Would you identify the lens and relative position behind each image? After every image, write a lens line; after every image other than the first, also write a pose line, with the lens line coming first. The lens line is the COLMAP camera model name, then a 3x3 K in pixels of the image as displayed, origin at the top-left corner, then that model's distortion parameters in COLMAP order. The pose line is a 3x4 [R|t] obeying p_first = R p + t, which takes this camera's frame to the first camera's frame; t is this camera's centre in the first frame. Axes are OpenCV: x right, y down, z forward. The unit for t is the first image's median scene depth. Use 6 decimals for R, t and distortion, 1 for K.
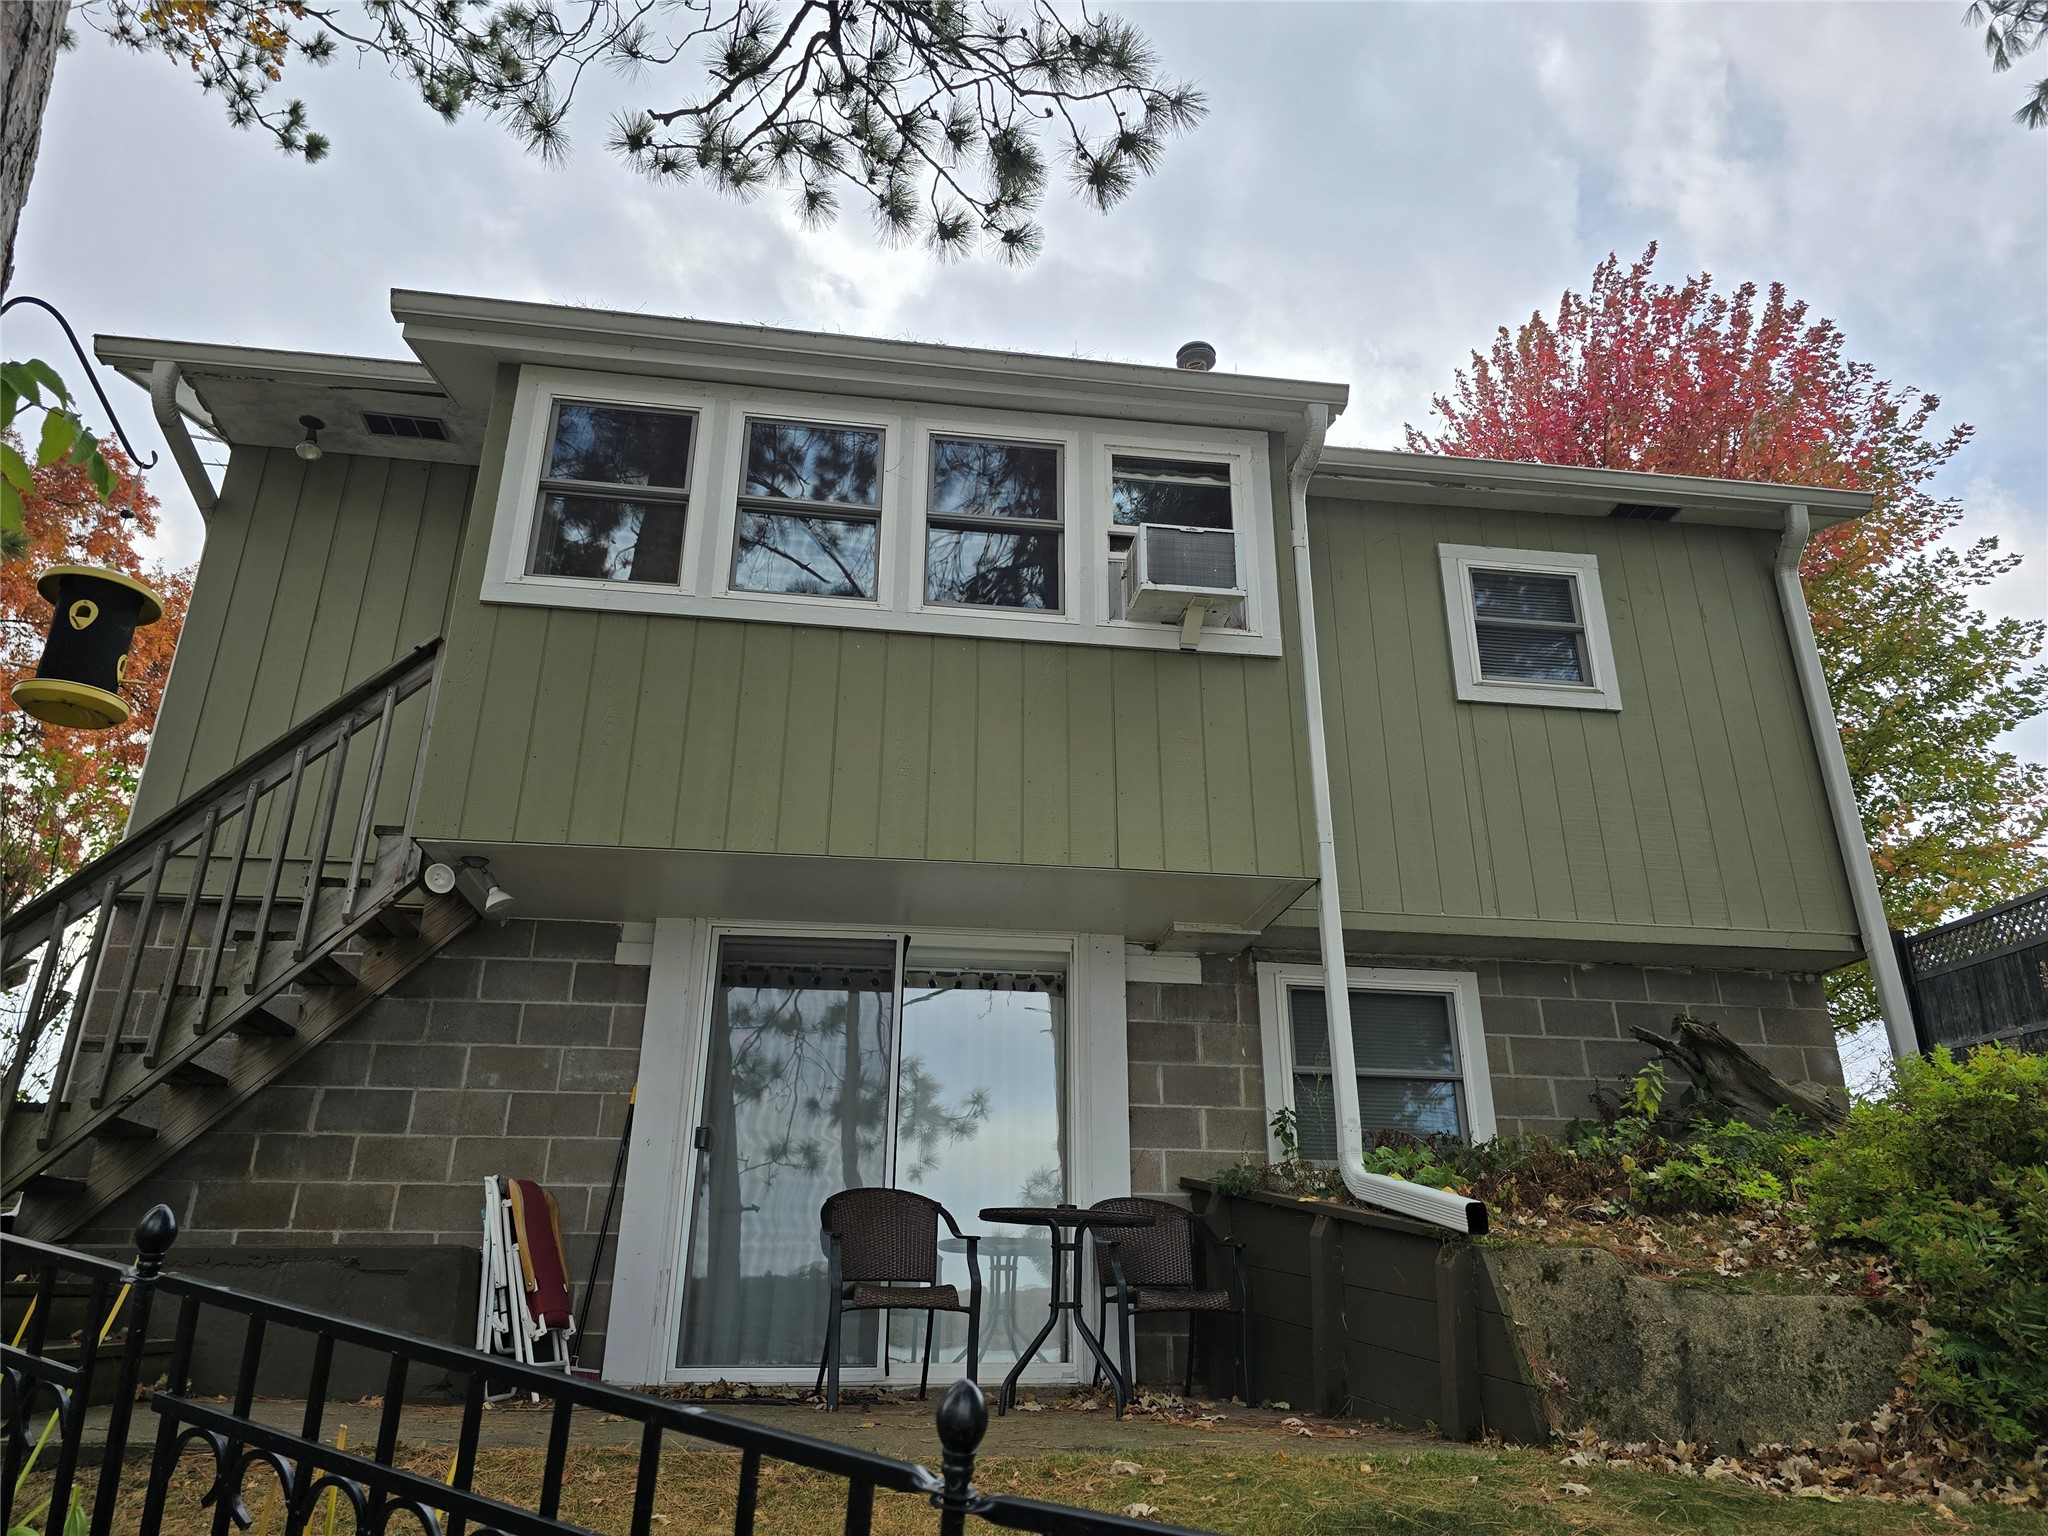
lens RADIAL K [[1377.2, 0, 1019.2], [0, 1377.2, 760.6], [0, 0, 1]] dist [0.093244, -0.104883]
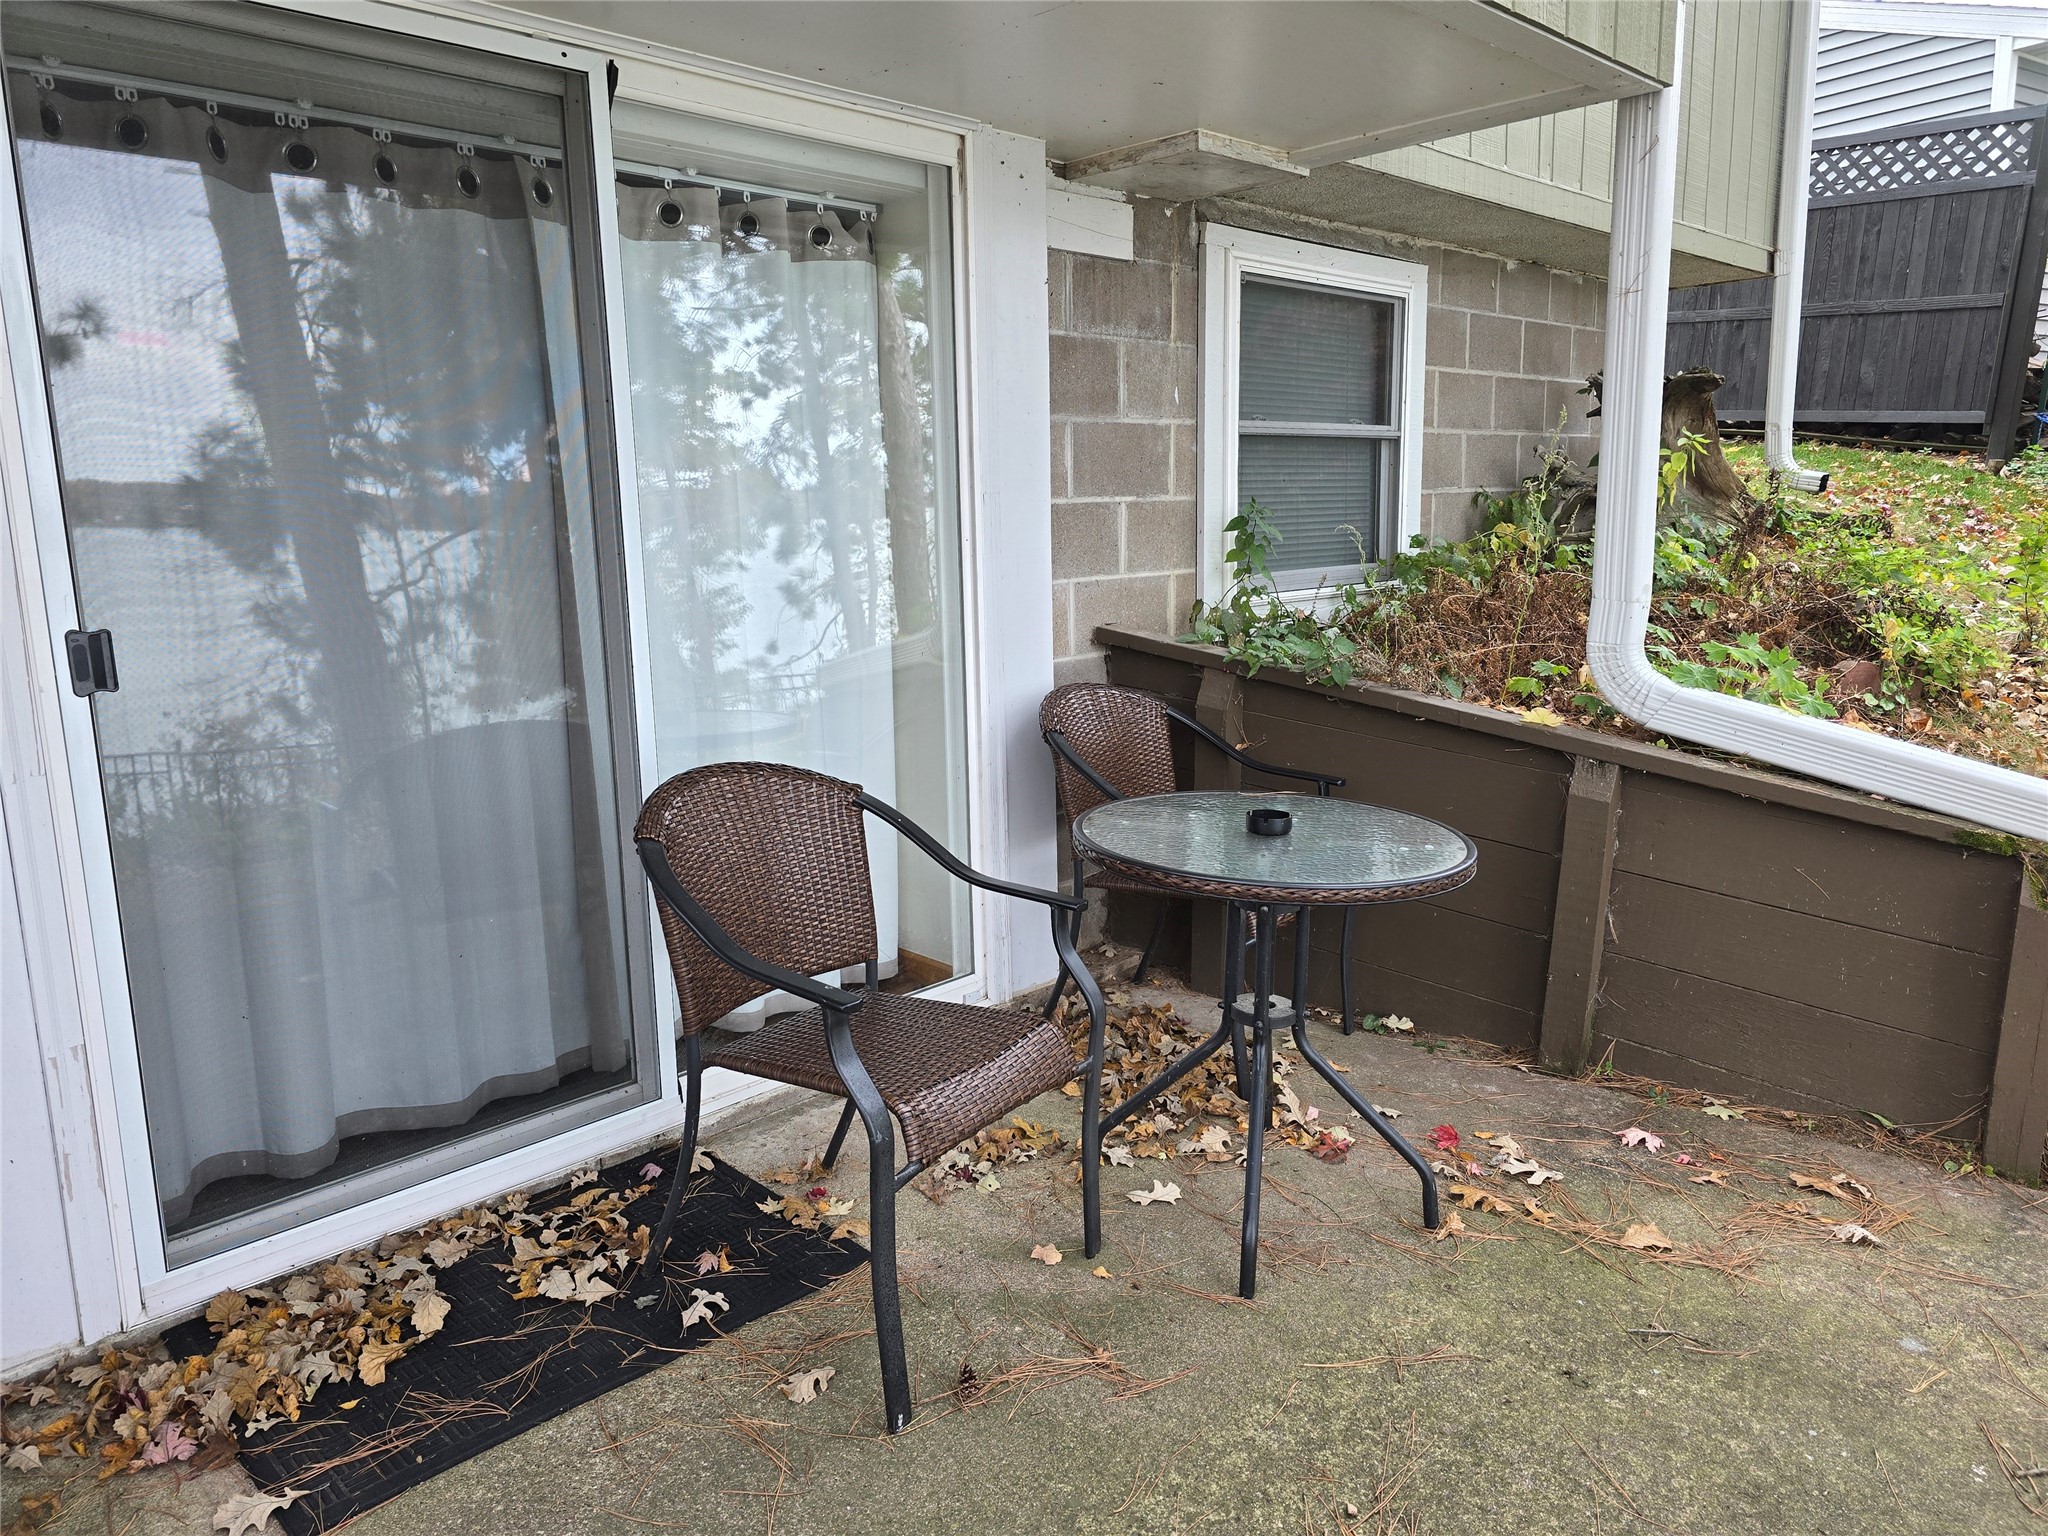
lens RADIAL K [[1392.4, 0, 1027.5], [0, 1392.4, 748.1], [0, 0, 1]] dist [0.050572, -0.038795]
pose [[0.802157, -0.123845, 0.584129, -0.230894], [-0.202012, 0.864284, 0.460656, 0.091077], [-0.561904, -0.487519, 0.668273, 0.614099]]
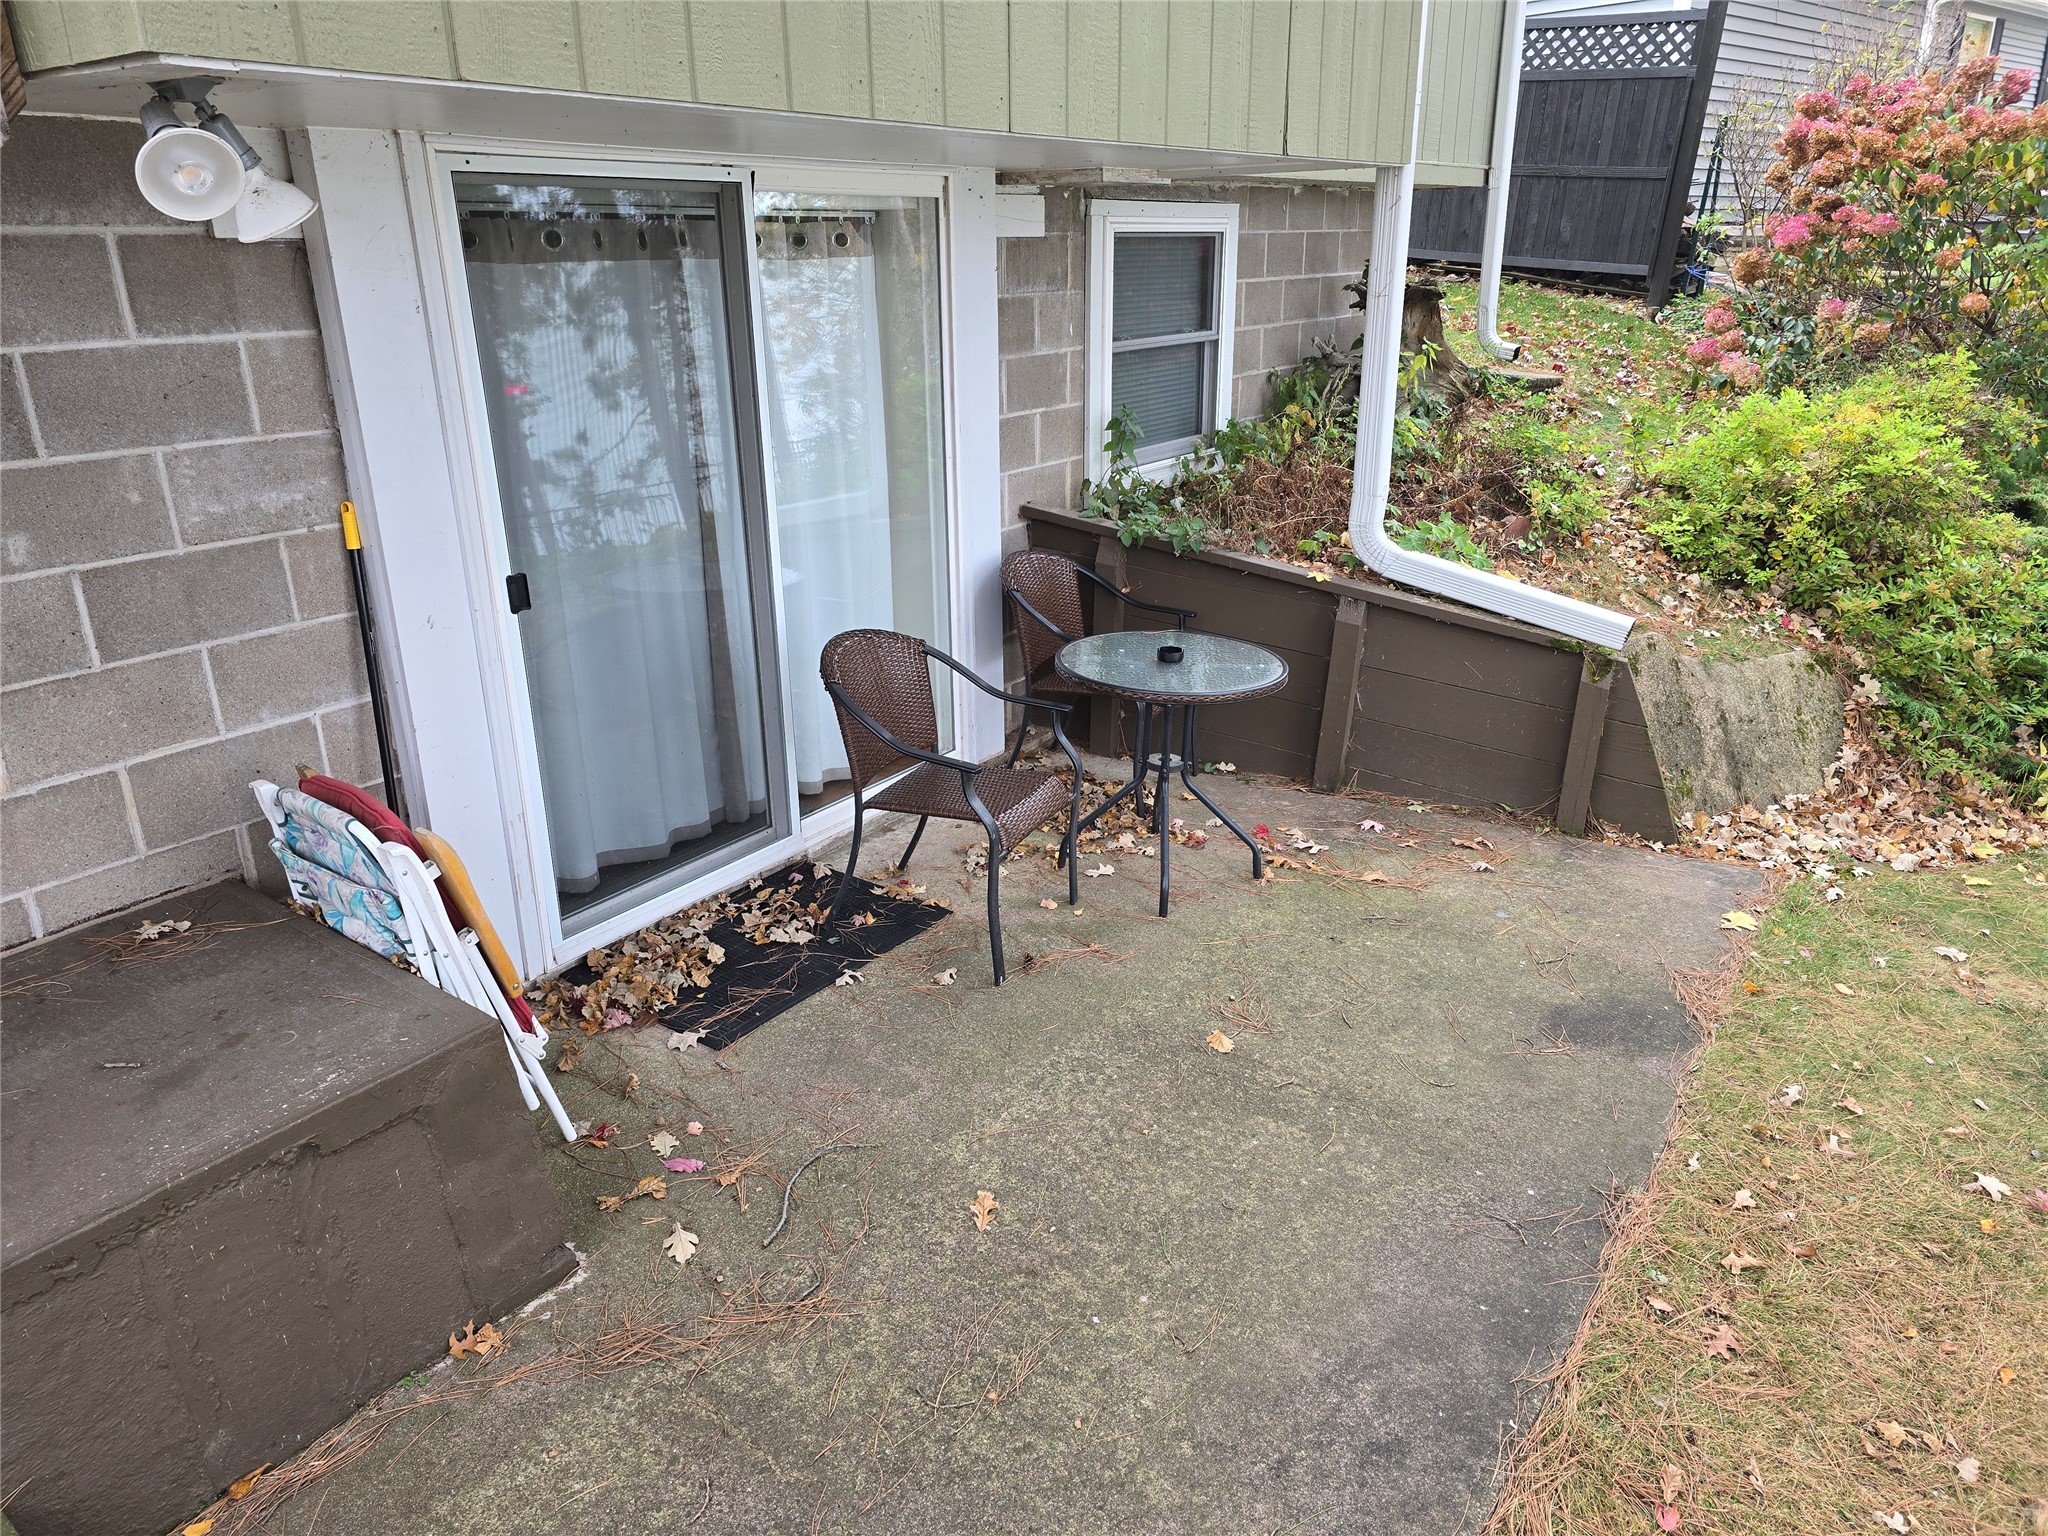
lens RADIAL K [[1377.2, 0, 1019.2], [0, 1377.2, 760.6], [0, 0, 1]] dist [0.093244, -0.104883]
pose [[0.696826, -0.261184, 0.667995, -0.438695], [-0.254818, 0.780430, 0.570961, -0.033080], [-0.670449, -0.568078, 0.477269, 0.538186]]
